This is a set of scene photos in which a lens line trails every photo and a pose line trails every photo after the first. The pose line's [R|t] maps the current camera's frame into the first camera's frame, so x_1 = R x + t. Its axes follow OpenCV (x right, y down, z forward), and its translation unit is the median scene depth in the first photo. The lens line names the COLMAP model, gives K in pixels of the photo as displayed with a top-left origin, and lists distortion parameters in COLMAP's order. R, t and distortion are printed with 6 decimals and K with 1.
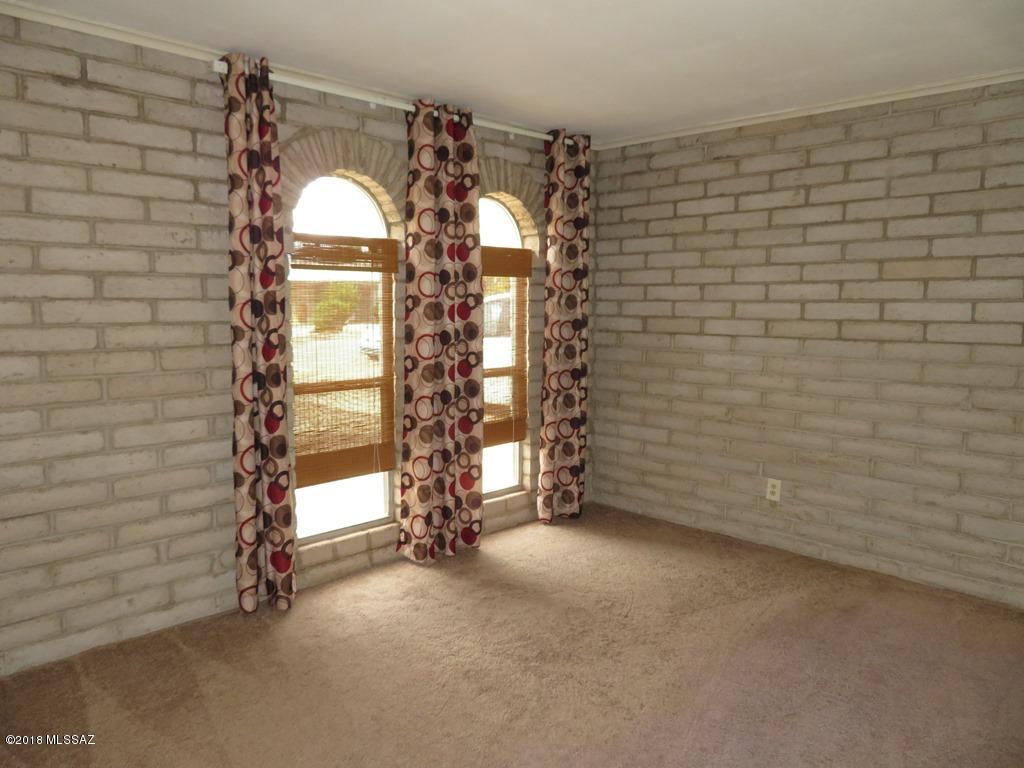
lens RADIAL K [[729.7, 0, 512.5], [0, 729.7, 385.8], [0, 0, 1]] dist [-0.010117, 0.001388]
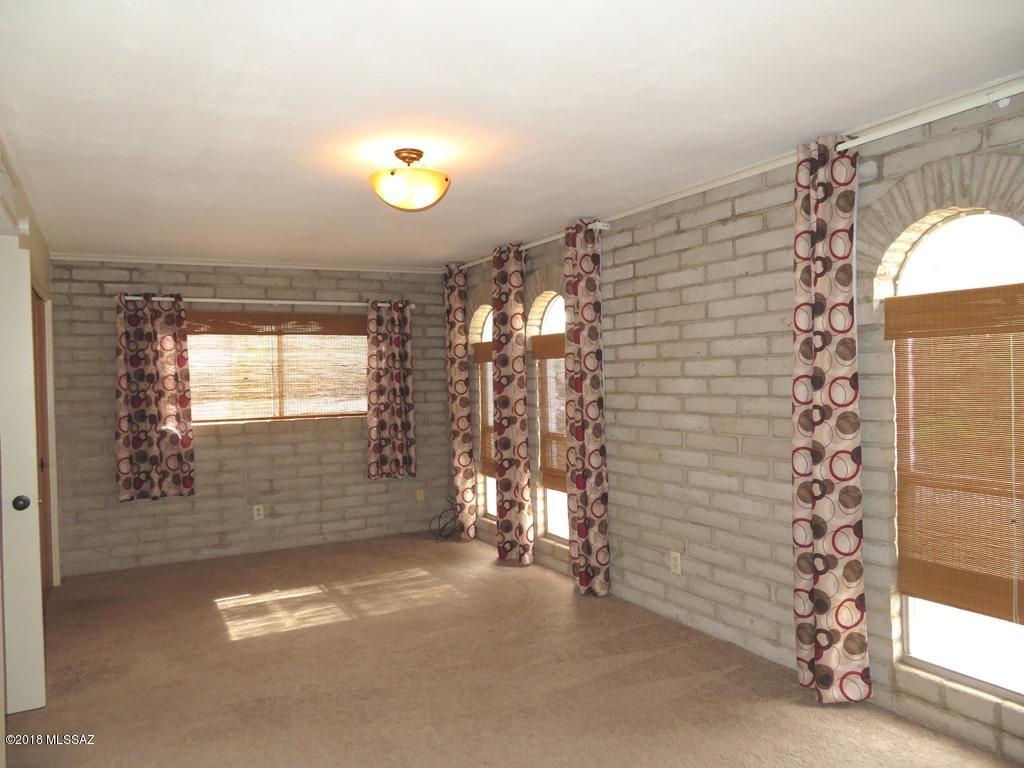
lens RADIAL K [[729.7, 0, 512.3], [0, 729.7, 384.1], [0, 0, 1]] dist [-0.010117, 0.001388]
pose [[-0.273944, 0.015737, -0.961617, 0.609533], [-0.085636, 0.995495, 0.040687, -0.093643], [0.957926, 0.093495, -0.271362, 0.731884]]
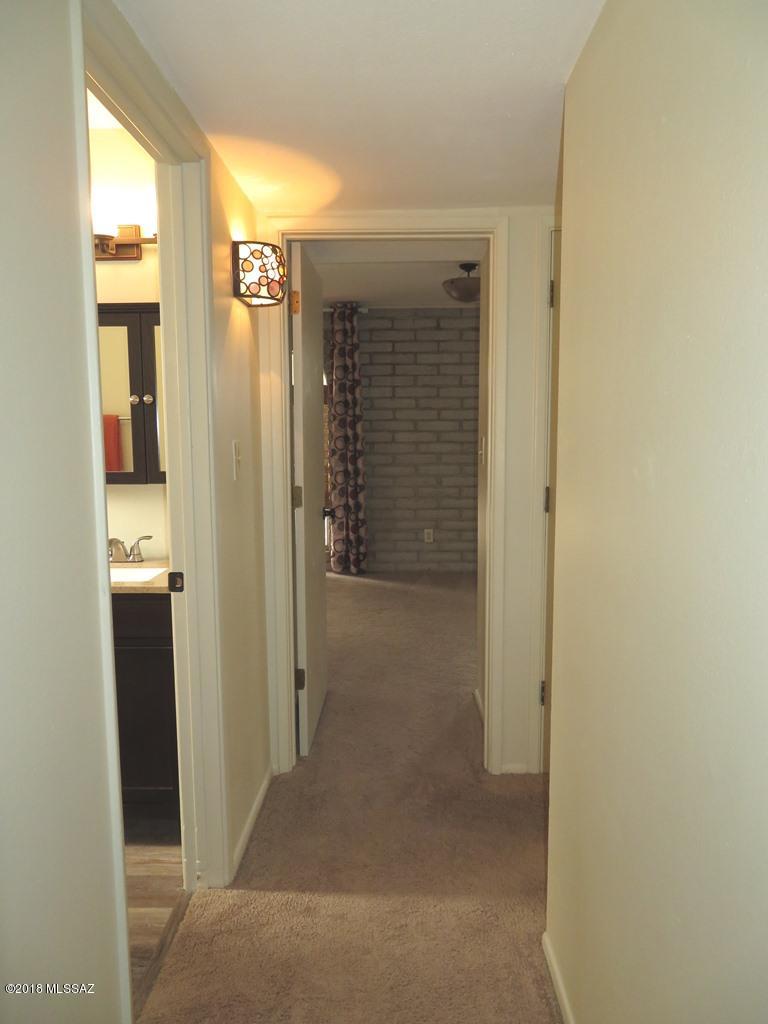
lens RADIAL K [[729.7, 0, 385.6], [0, 729.7, 511.3], [0, 0, 1]] dist [-0.010117, 0.001388]
pose [[0.690344, 0.083866, -0.718604, 0.692839], [-0.072888, 0.996267, 0.046249, 0.066178], [0.719800, 0.020450, 0.693880, -0.637651]]
